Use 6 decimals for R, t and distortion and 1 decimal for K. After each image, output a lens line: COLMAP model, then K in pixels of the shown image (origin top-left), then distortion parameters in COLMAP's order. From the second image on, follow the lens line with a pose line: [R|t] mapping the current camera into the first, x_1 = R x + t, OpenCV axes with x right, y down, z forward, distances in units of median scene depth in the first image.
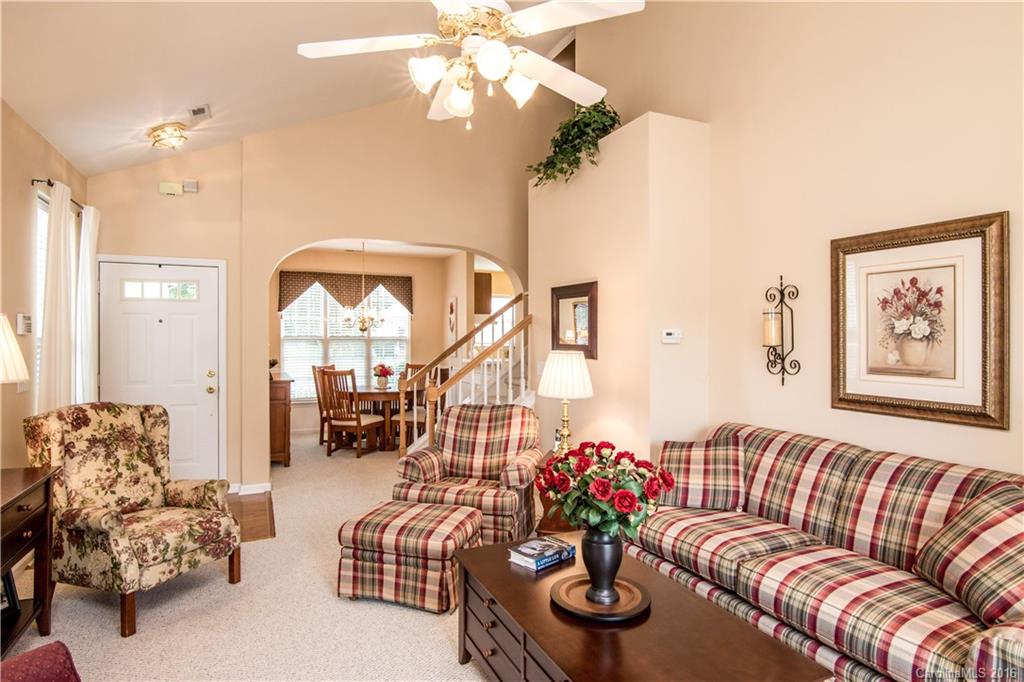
lens RADIAL K [[558.0, 0, 512.0], [0, 558.0, 341.0], [0, 0, 1]] dist [0.000333, -0.000138]
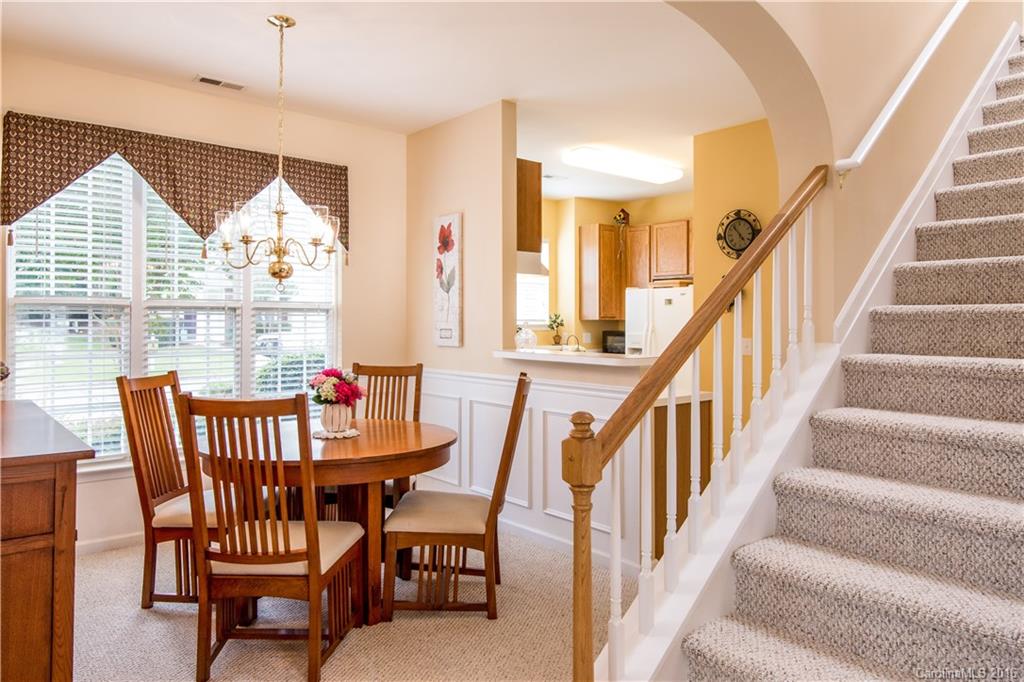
lens RADIAL K [[664.3, 0, 513.9], [0, 664.3, 318.9], [0, 0, 1]] dist [-0.005553, -0.002040]
pose [[0.959297, 0.003770, 0.282372, -0.217455], [-0.002488, 0.999985, -0.004899, 0.009189], [-0.282386, 0.003997, 0.959292, 0.490798]]
